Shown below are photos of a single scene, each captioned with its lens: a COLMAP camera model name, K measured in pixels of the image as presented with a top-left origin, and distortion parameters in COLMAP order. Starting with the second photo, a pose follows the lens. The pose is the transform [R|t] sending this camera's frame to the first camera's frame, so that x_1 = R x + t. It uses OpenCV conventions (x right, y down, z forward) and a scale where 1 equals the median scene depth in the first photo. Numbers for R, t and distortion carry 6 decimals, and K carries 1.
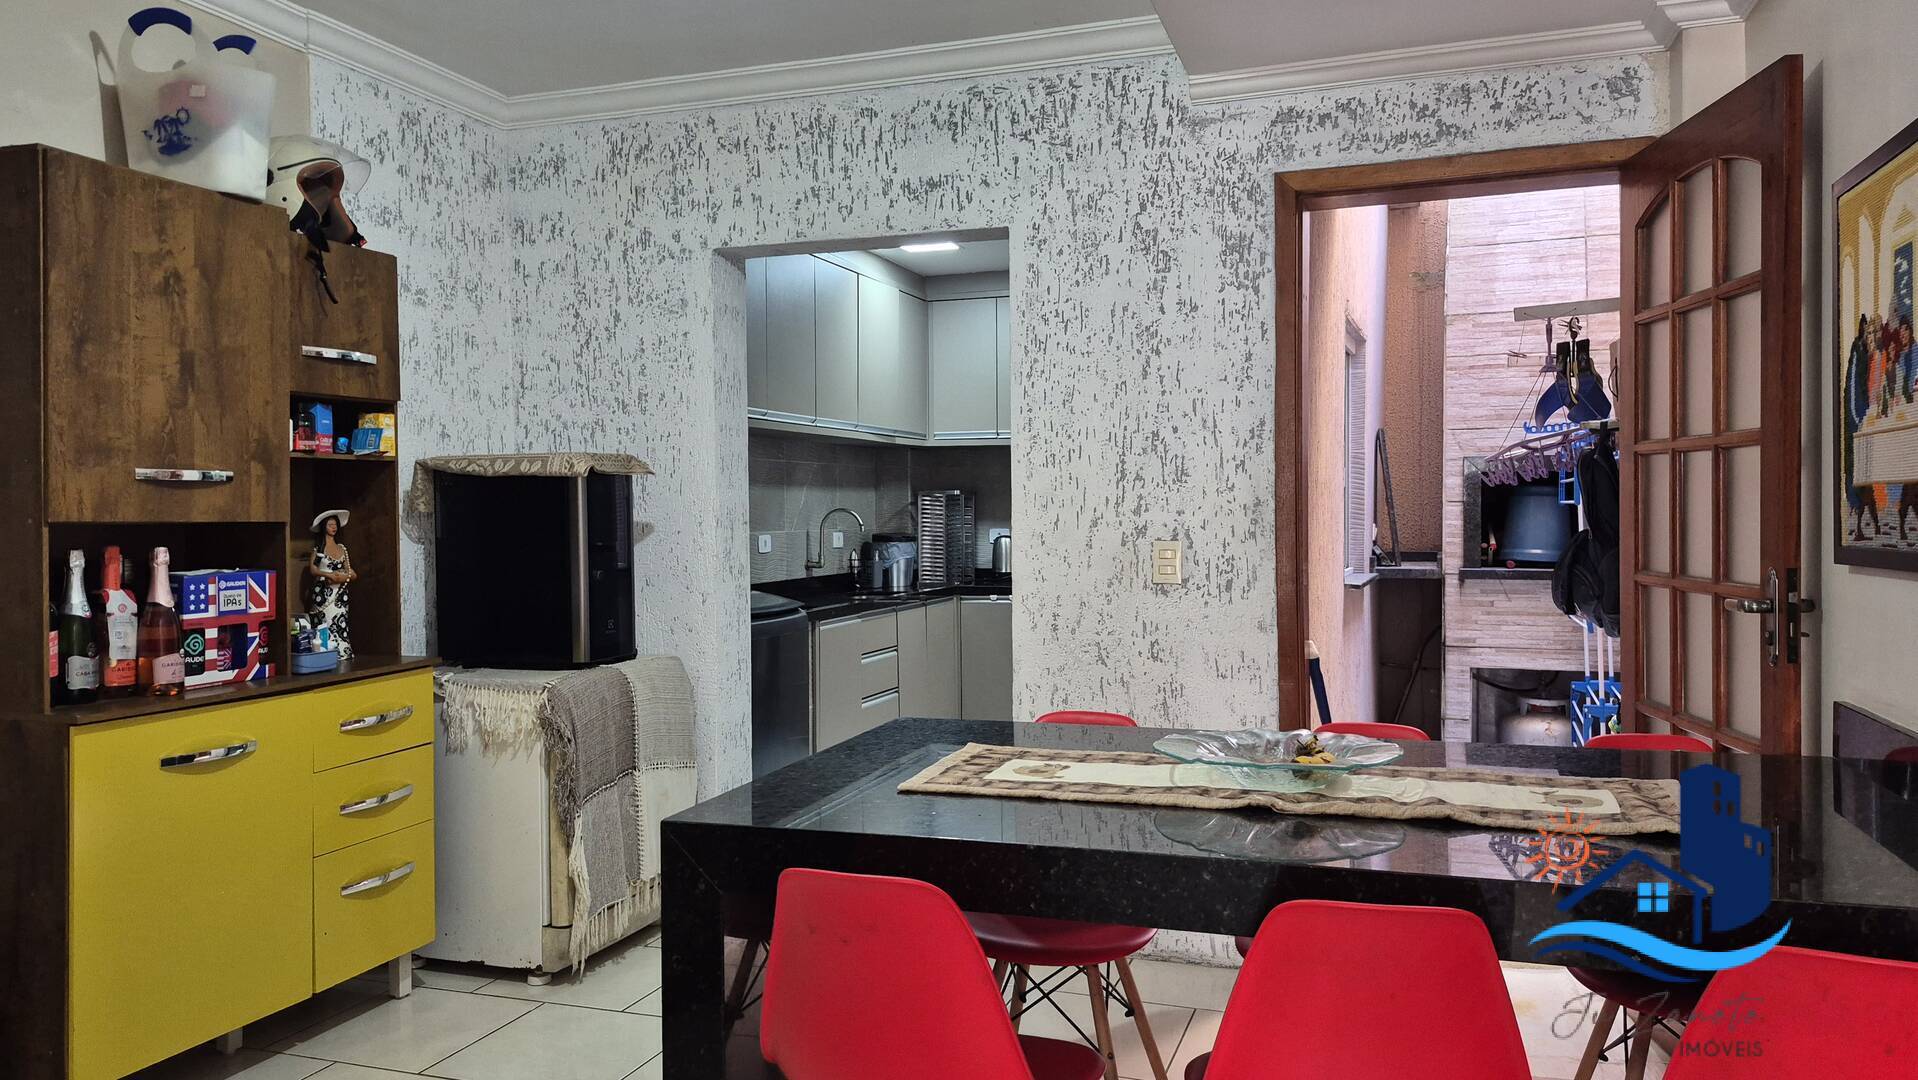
lens RADIAL K [[1314.9, 0, 958.8], [0, 1314.9, 535.0], [0, 0, 1]] dist [0.031481, 0.000146]
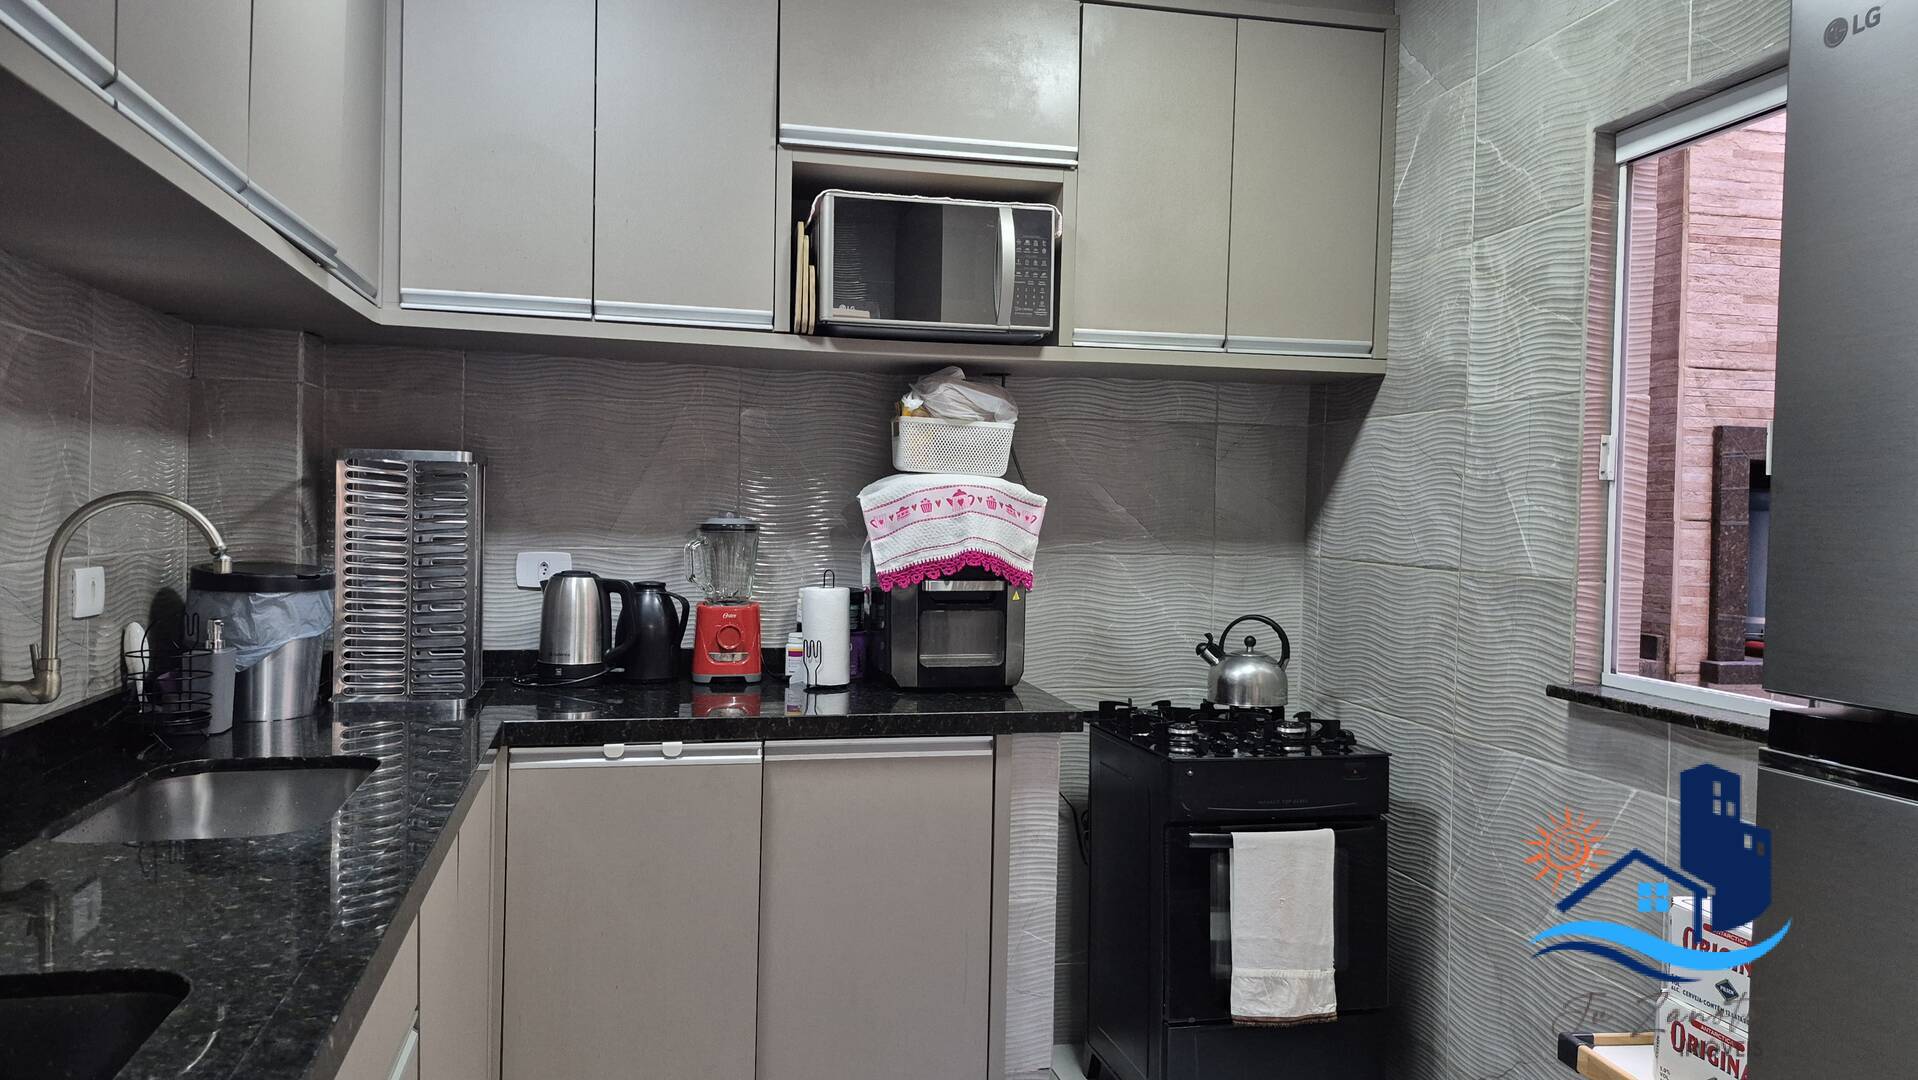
lens RADIAL K [[1314.9, 0, 960.2], [0, 1314.9, 539.3], [0, 0, 1]] dist [0.031481, 0.000146]
pose [[0.839150, 0.010888, 0.543791, -0.087575], [-0.017169, 0.999832, 0.006475, -0.014048], [-0.543629, -0.014770, 0.839196, 0.613773]]
